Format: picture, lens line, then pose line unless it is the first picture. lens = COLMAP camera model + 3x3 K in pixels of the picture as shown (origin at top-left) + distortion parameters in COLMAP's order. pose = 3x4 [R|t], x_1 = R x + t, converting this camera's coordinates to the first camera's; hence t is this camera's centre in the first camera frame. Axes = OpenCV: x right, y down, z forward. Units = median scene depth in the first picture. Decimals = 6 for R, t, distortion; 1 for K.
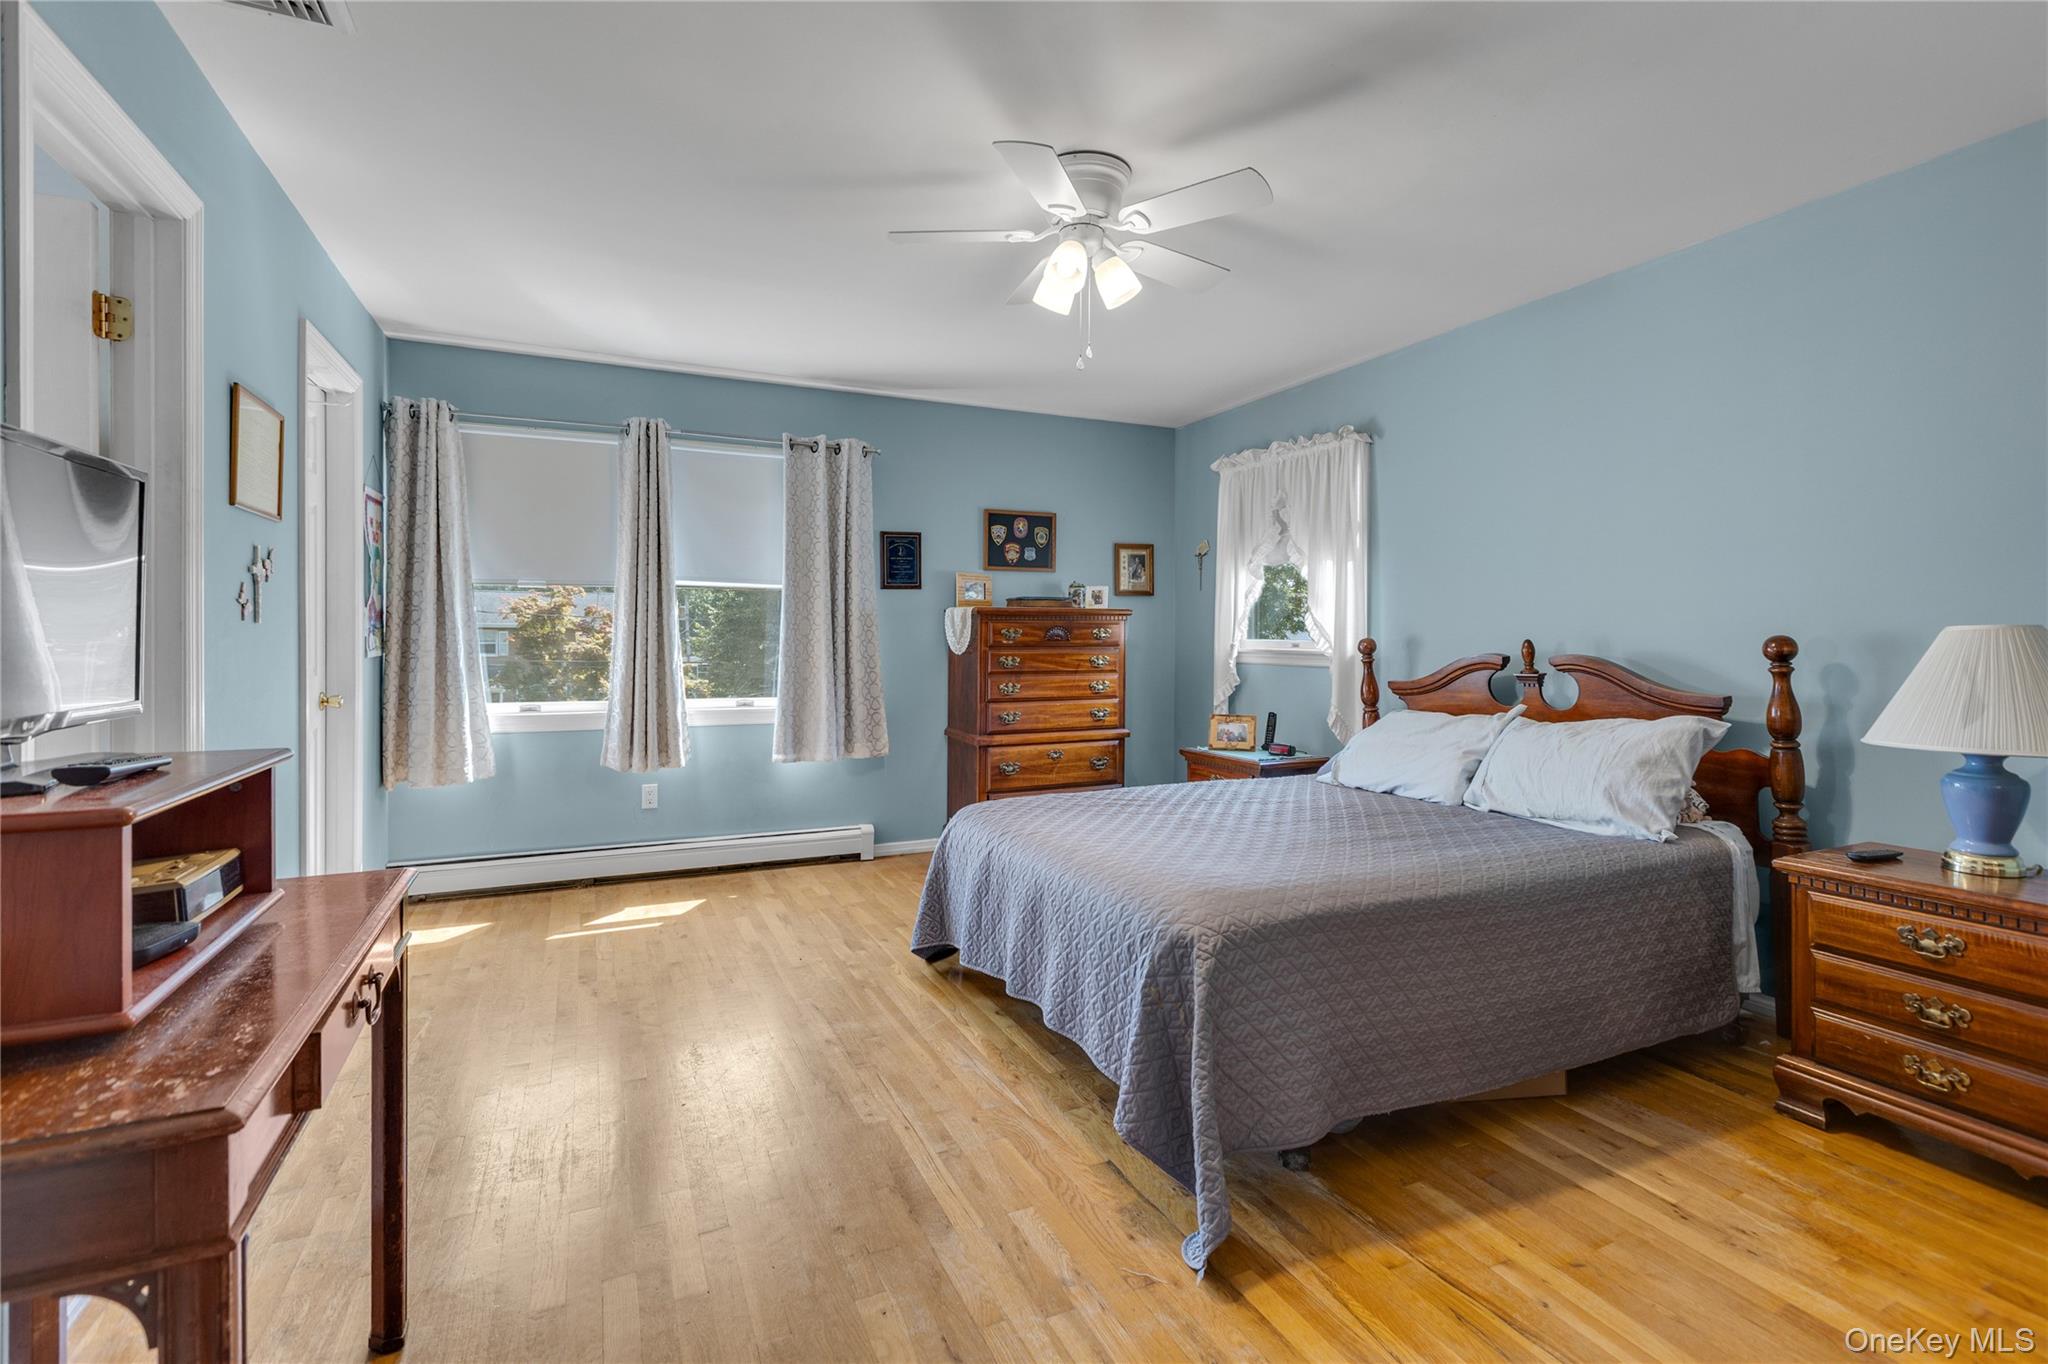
lens RADIAL K [[947.7, 0, 1019.9], [0, 947.7, 640.5], [0, 0, 1]] dist [0.000557, -0.000118]
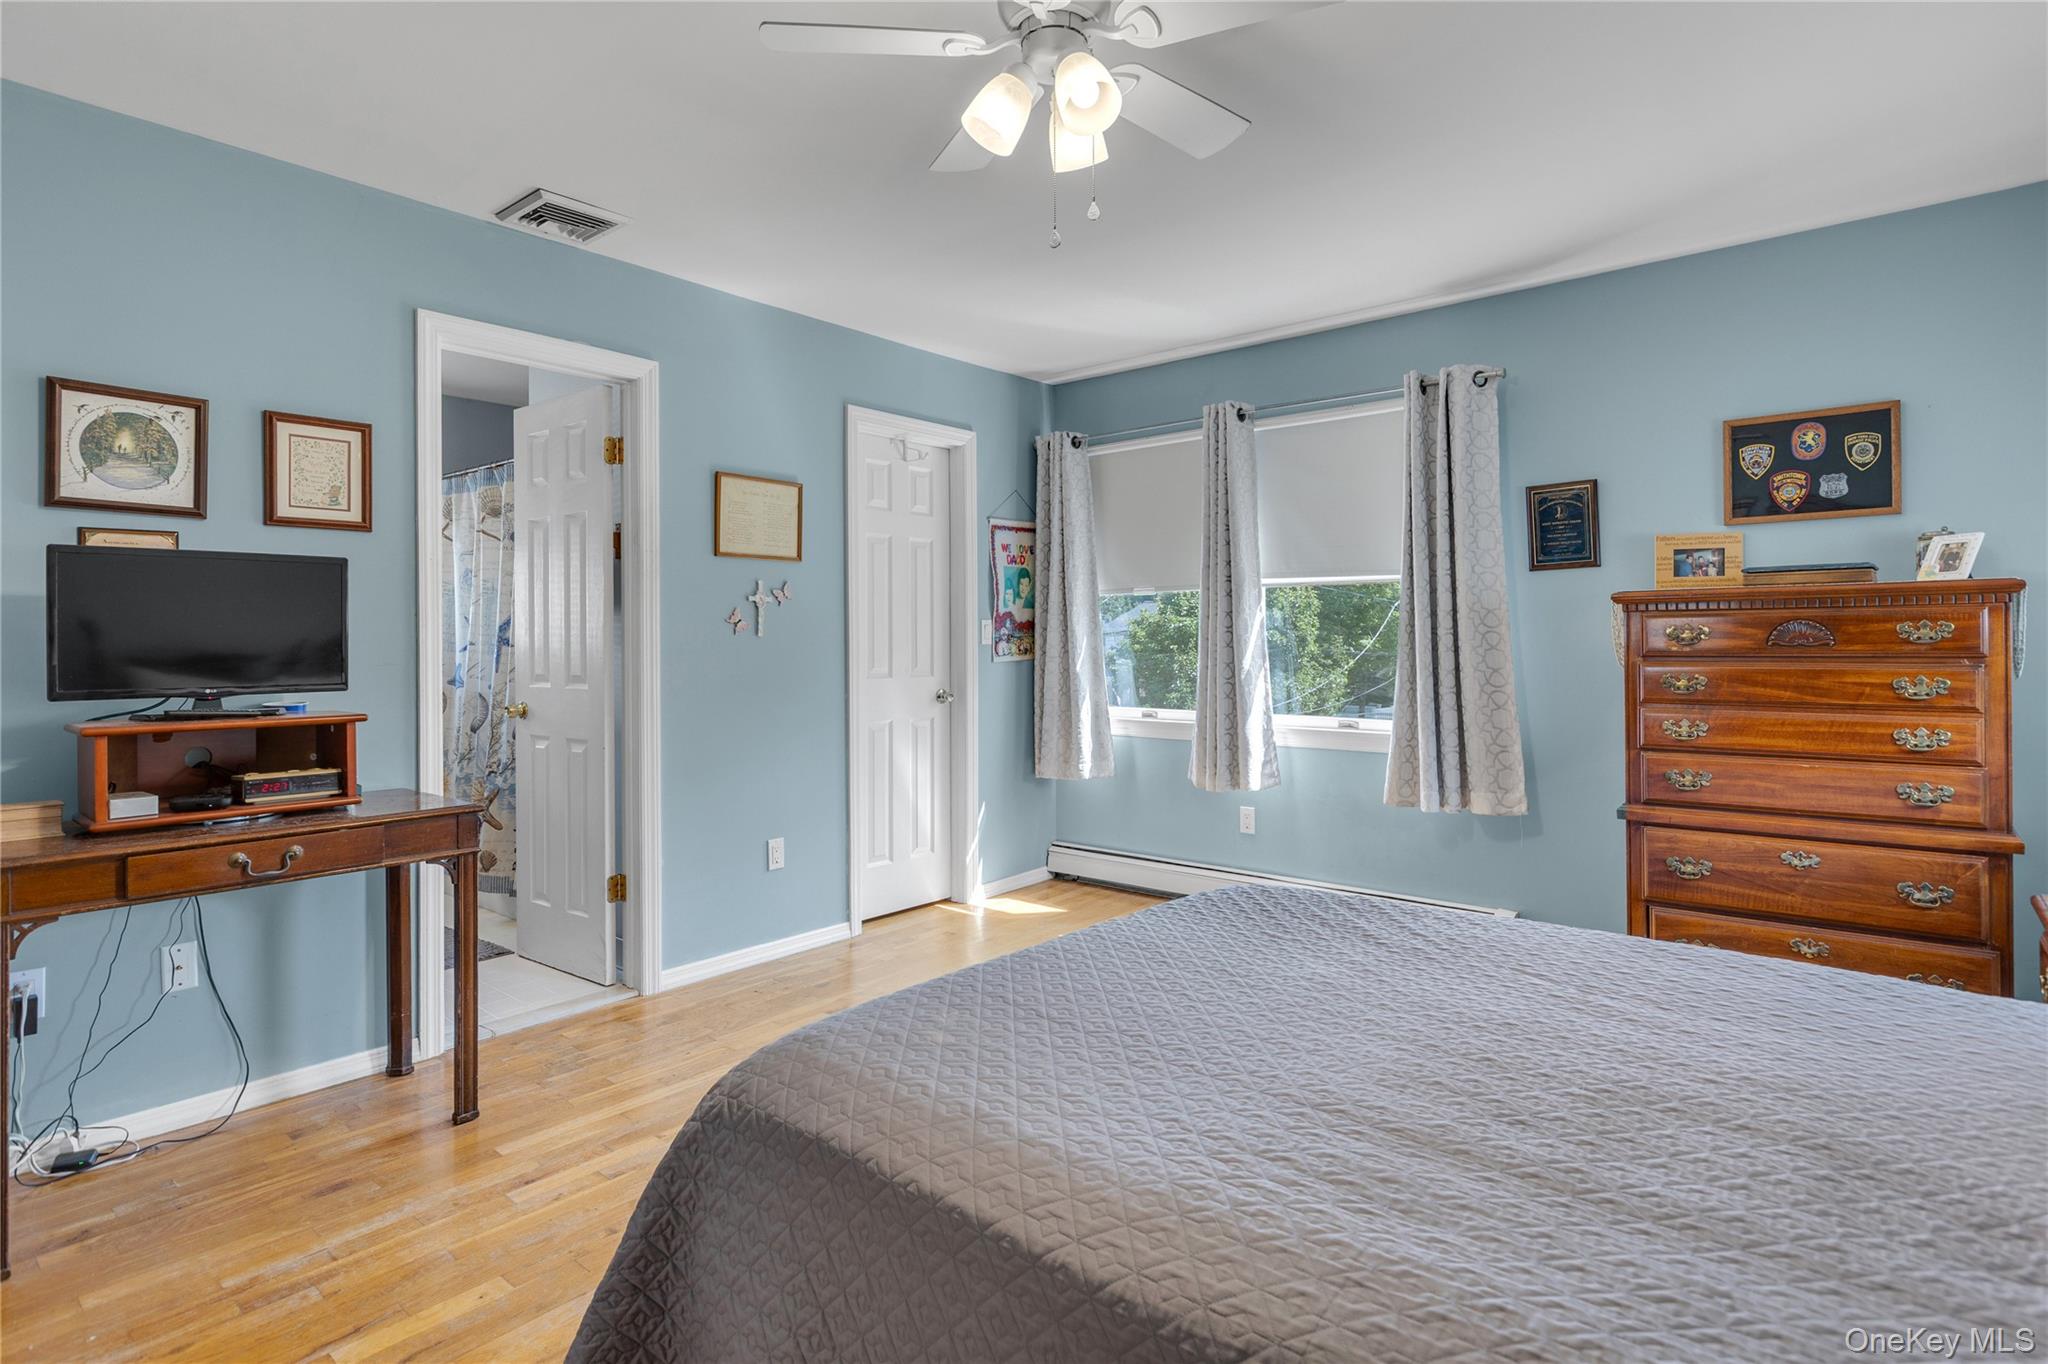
lens RADIAL K [[1056.2, 0, 1022.5], [0, 1056.2, 628.9], [0, 0, 1]] dist [0.002114, 0.000393]
pose [[0.413671, -0.016861, -0.910270, 0.403018], [0.001999, 0.999843, -0.017612, 0.000025], [0.910424, 0.005466, 0.413640, 0.359005]]
